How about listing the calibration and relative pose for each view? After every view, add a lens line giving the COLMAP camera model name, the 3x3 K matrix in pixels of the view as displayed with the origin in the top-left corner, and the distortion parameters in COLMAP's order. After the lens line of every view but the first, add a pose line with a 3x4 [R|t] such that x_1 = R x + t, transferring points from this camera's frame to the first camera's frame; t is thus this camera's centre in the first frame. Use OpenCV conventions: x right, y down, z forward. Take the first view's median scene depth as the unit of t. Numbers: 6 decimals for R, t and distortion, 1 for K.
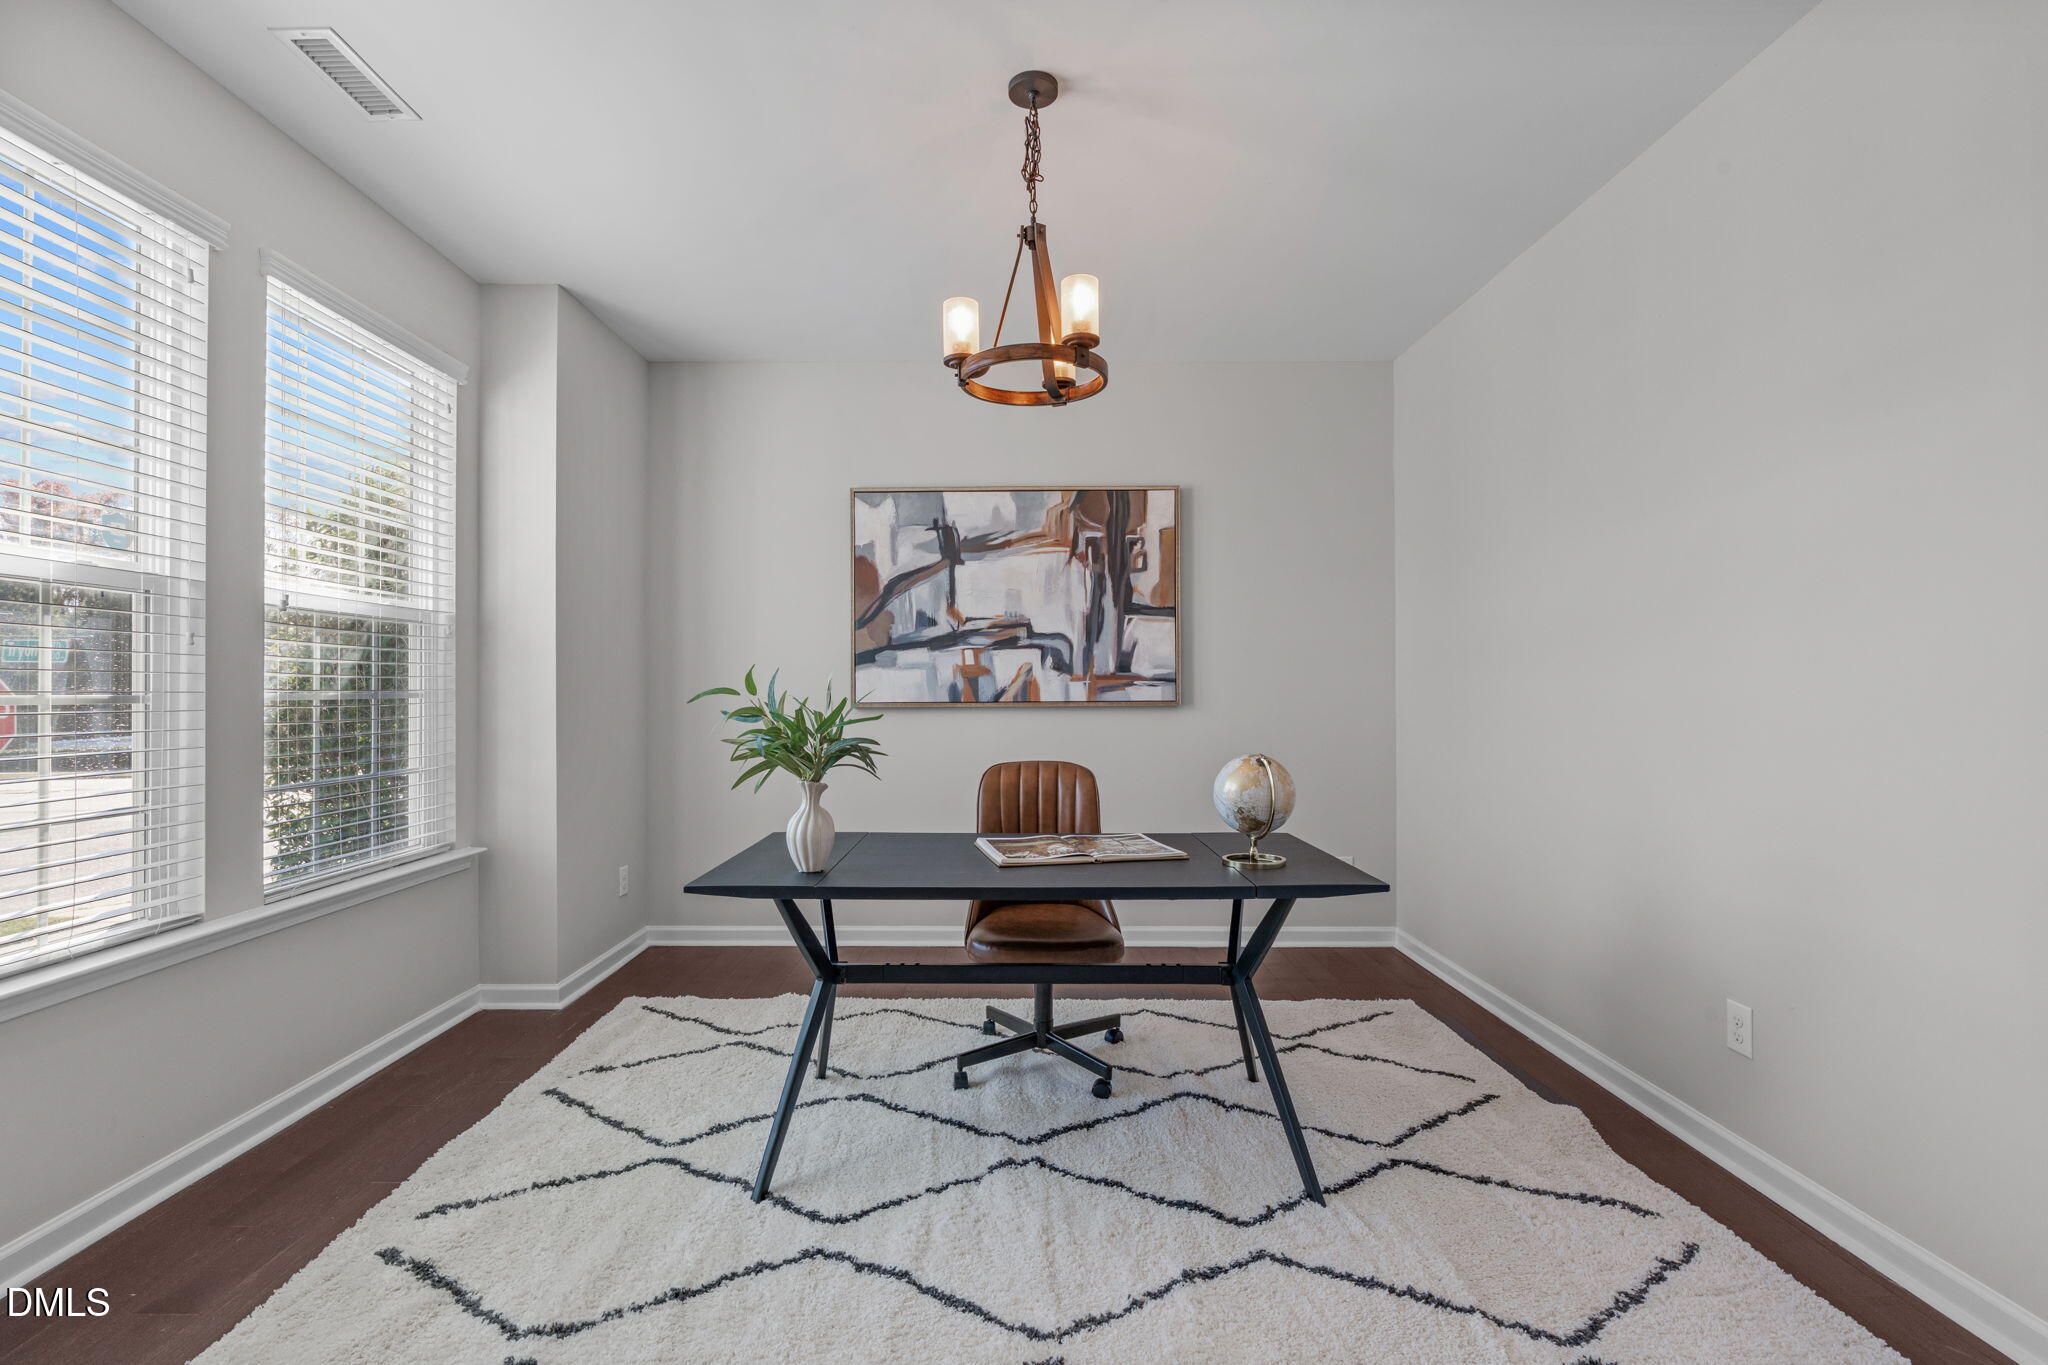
lens RADIAL K [[906.2, 0, 1028.3], [0, 906.2, 685.0], [0, 0, 1]] dist [-0.015600, 0.006338]
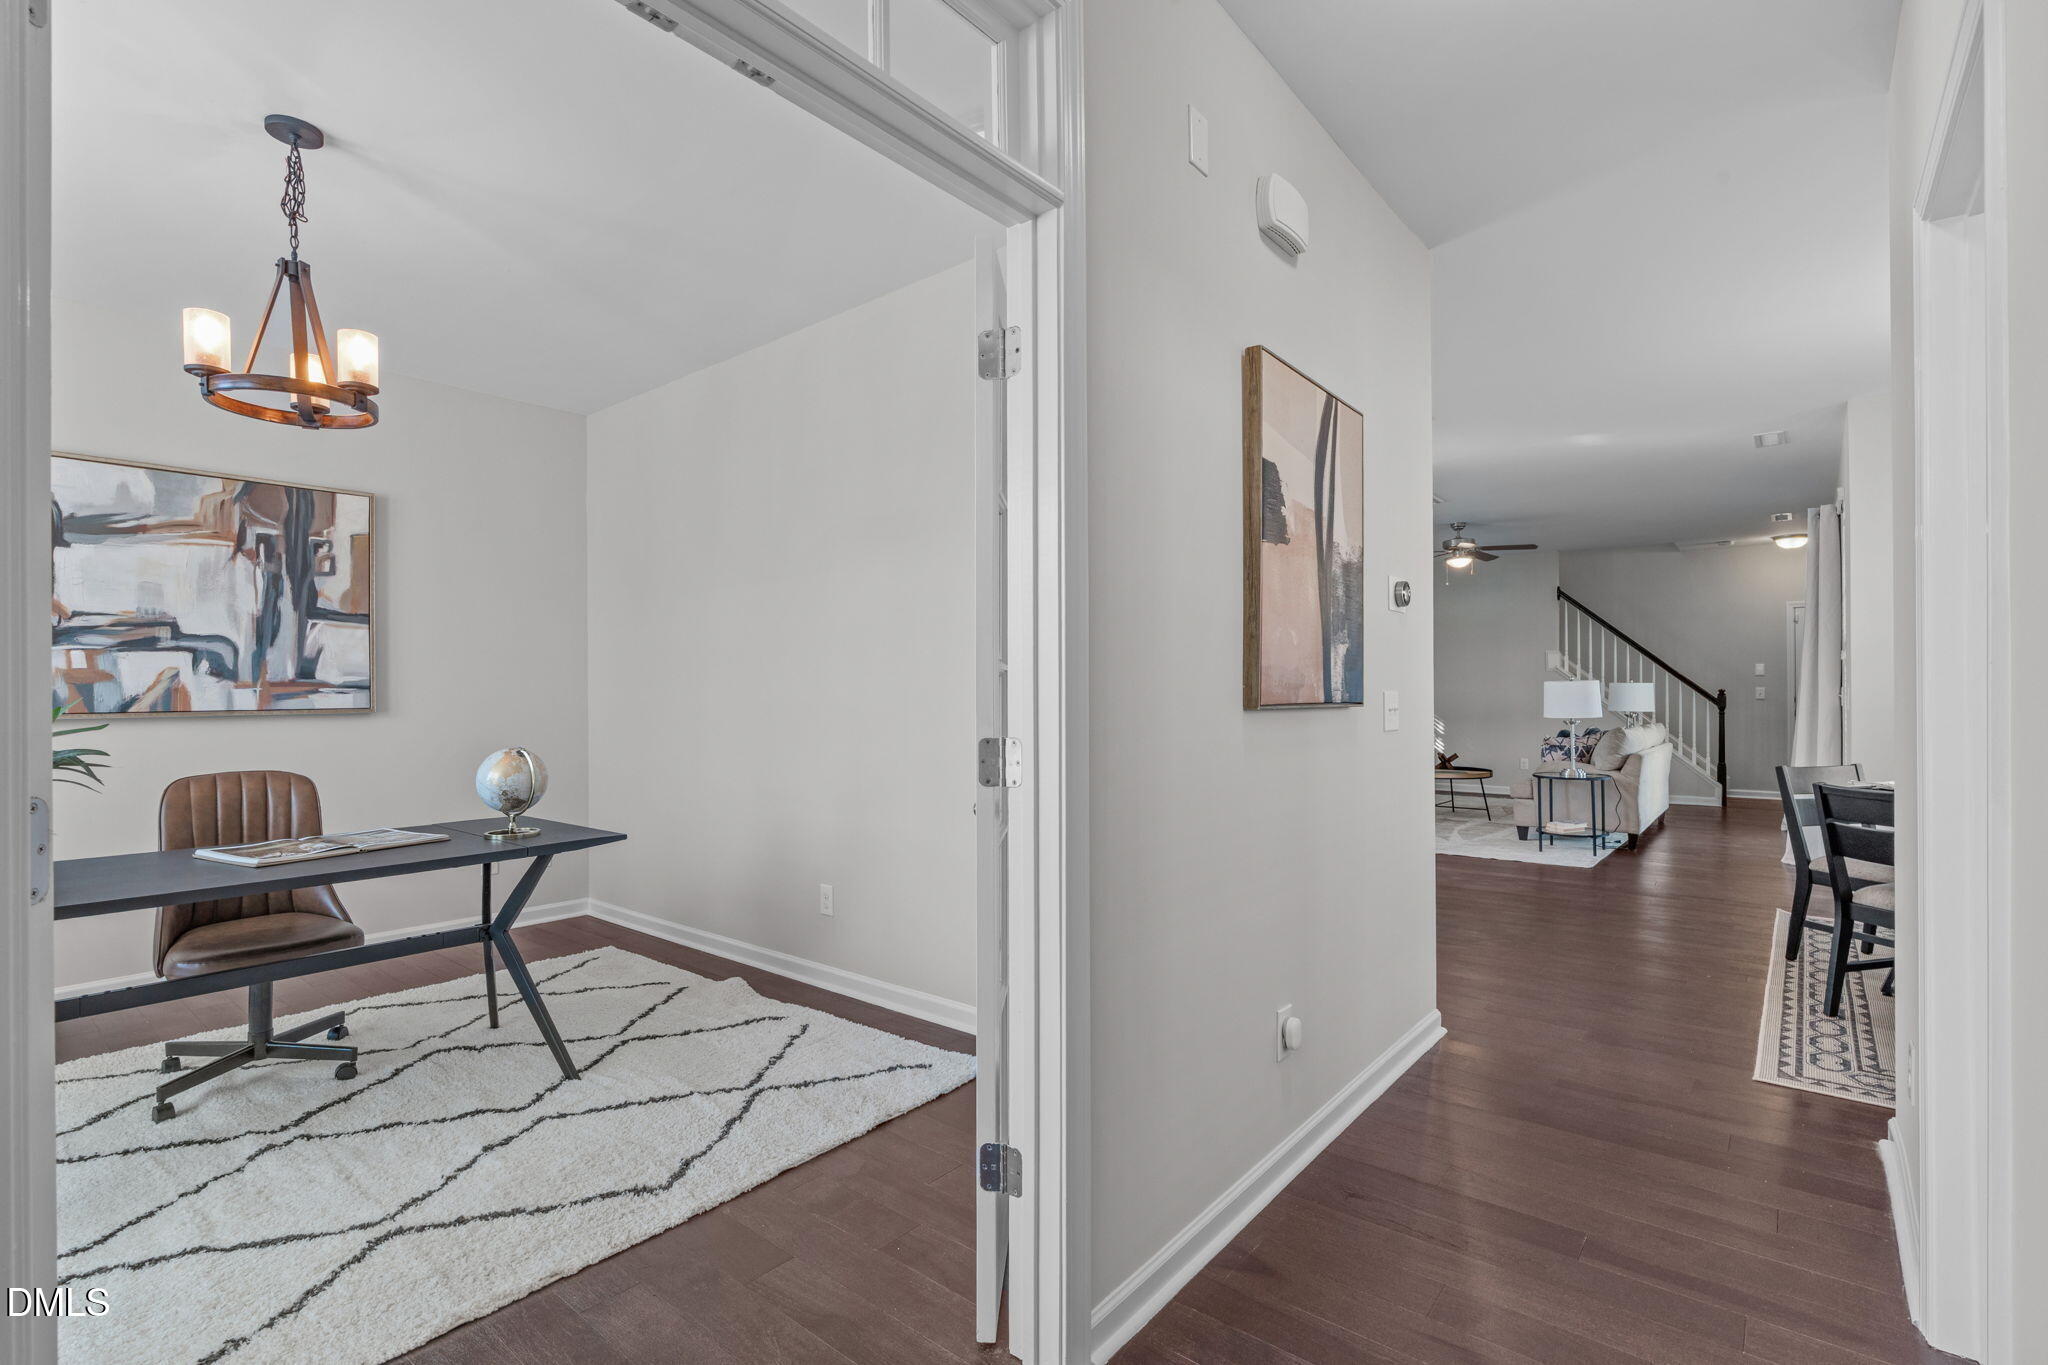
lens RADIAL K [[906.2, 0, 1028.3], [0, 906.2, 685.0], [0, 0, 1]] dist [-0.015600, 0.006338]
pose [[0.625996, 0.003833, 0.779817, -0.219090], [0.001542, 0.999980, -0.006153, -0.001055], [-0.779825, 0.005055, 0.625977, -0.264113]]
